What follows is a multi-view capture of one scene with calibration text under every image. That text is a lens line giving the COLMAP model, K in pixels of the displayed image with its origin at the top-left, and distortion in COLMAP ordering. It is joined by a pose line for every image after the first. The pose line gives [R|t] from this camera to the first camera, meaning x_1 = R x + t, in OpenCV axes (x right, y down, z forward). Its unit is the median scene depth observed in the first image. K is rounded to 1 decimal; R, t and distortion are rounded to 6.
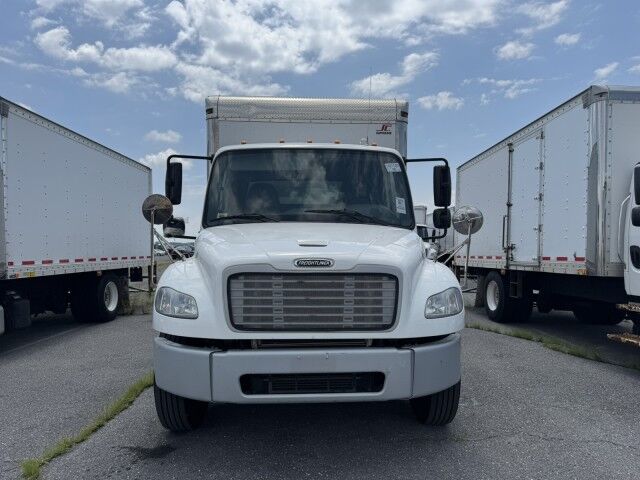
lens RADIAL K [[499.0, 0, 320.0], [0, 499.0, 247.0], [0, 0, 1]] dist [-0.001631, -0.005395]
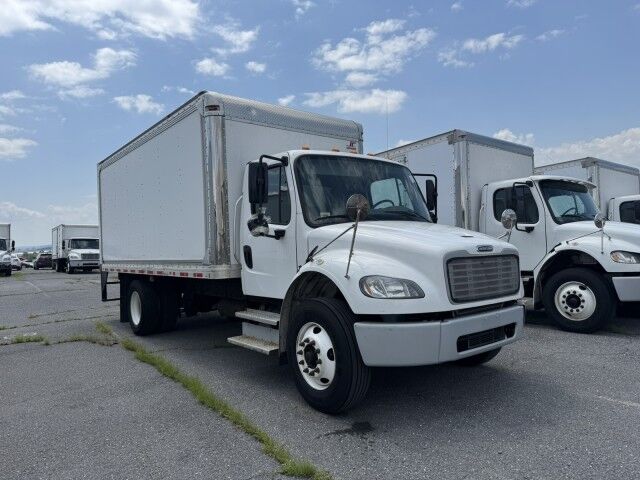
lens RADIAL K [[509.1, 0, 320.0], [0, 509.1, 240.0], [0, 0, 1]] dist [0.063118, -0.083946]
pose [[0.779850, -0.013421, 0.625823, -0.117180], [0.032868, 0.999269, -0.019528, 0.001936], [-0.625103, 0.035798, 0.779721, 0.017642]]
